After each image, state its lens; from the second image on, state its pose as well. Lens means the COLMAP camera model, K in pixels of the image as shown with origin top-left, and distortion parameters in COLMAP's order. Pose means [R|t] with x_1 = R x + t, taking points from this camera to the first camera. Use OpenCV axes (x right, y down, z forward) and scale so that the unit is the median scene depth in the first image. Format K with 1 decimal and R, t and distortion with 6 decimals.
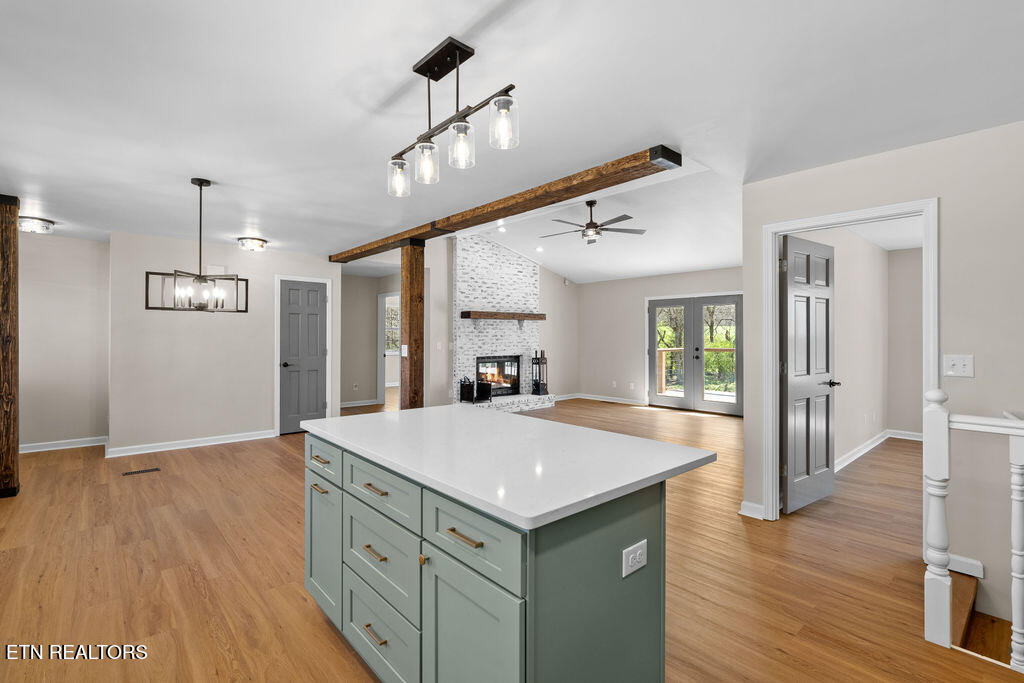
lens RADIAL K [[469.1, 0, 511.4], [0, 469.1, 337.9], [0, 0, 1]] dist [-0.000539, 0.000077]
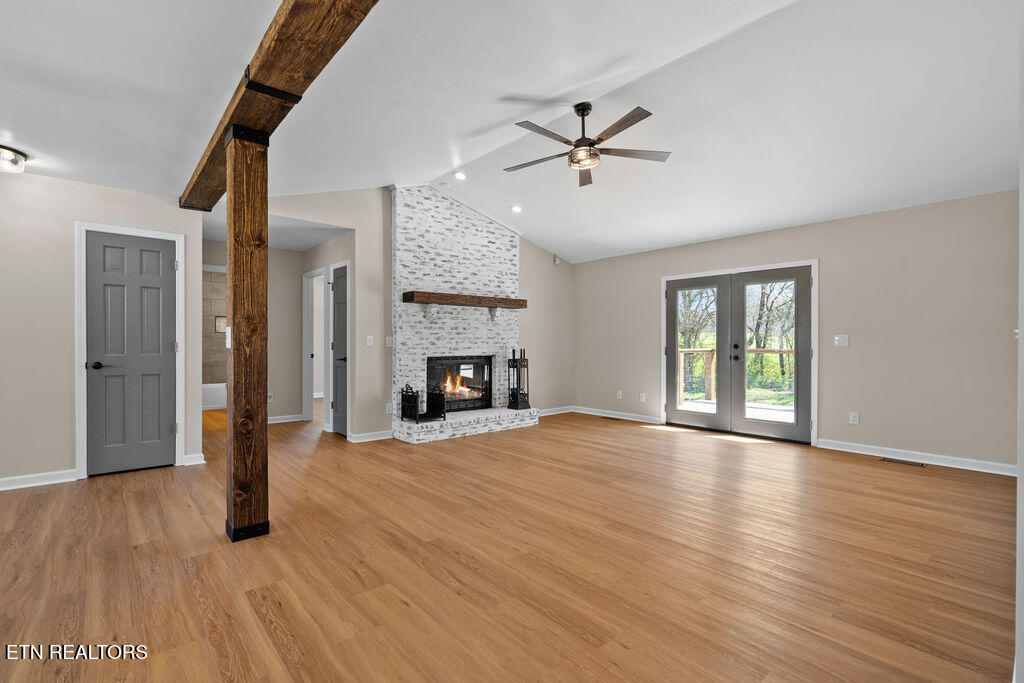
lens RADIAL K [[468.0, 0, 509.7], [0, 468.0, 347.2], [0, 0, 1]] dist [-0.001401, -0.000094]
pose [[0.999905, 0.000769, -0.013797, 0.061156], [-0.000688, 0.999983, 0.005850, 0.021083], [0.013801, -0.005840, 0.999888, 0.281384]]
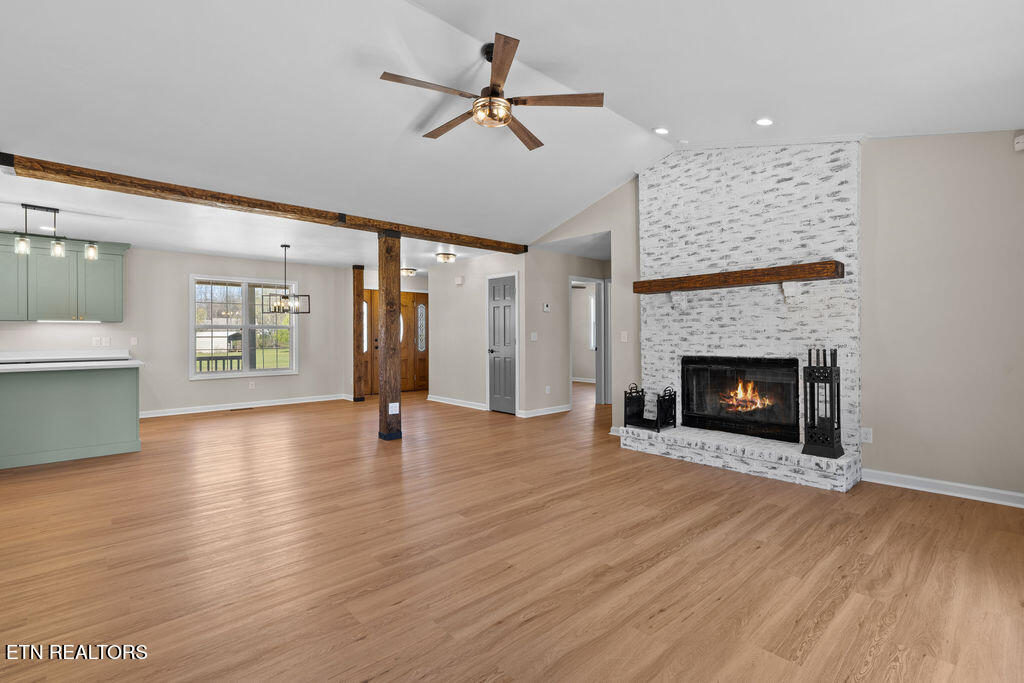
lens RADIAL K [[469.1, 0, 511.4], [0, 469.1, 337.9], [0, 0, 1]] dist [-0.000539, 0.000077]
pose [[0.013989, -0.000096, -0.999902, 0.515410], [0.000416, 1.000000, -0.000091, 0.017783], [0.999902, -0.000414, 0.013989, 0.769858]]
